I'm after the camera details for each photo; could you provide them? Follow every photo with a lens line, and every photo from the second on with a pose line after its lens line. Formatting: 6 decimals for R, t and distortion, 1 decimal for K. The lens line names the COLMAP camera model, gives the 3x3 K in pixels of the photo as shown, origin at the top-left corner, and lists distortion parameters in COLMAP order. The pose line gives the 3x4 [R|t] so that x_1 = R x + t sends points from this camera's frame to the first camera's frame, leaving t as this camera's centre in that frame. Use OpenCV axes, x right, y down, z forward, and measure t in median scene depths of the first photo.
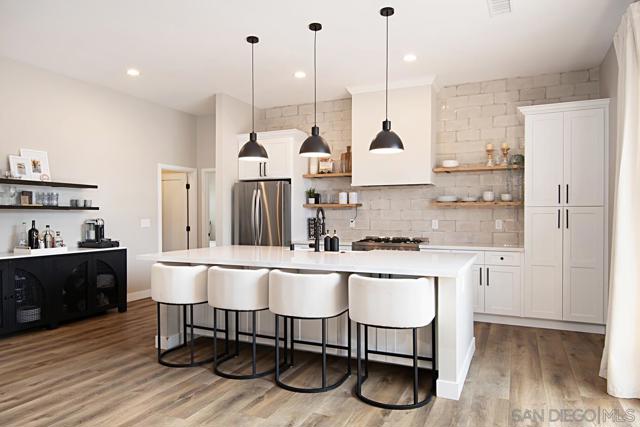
lens RADIAL K [[418.4, 0, 320.0], [0, 418.4, 213.5], [0, 0, 1]] dist [0.002290, 0.000835]
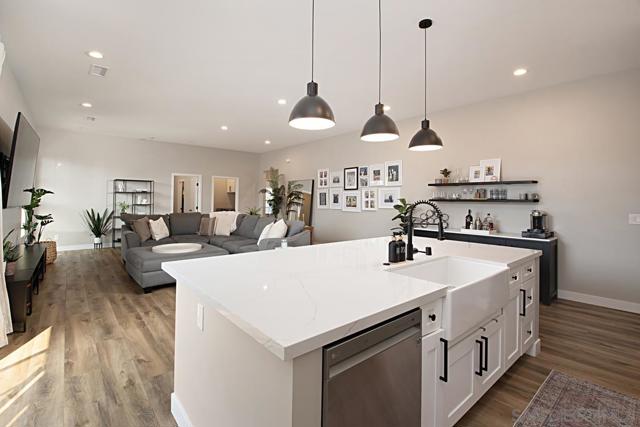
lens RADIAL K [[300.6, 0, 318.6], [0, 300.6, 193.5], [0, 0, 1]] dist [-0.042162, -0.000169]
pose [[-0.419410, -0.023604, -0.907490, 0.450704], [-0.010631, 0.999721, -0.021090, -0.011066], [0.907735, 0.000803, -0.419544, 0.899162]]
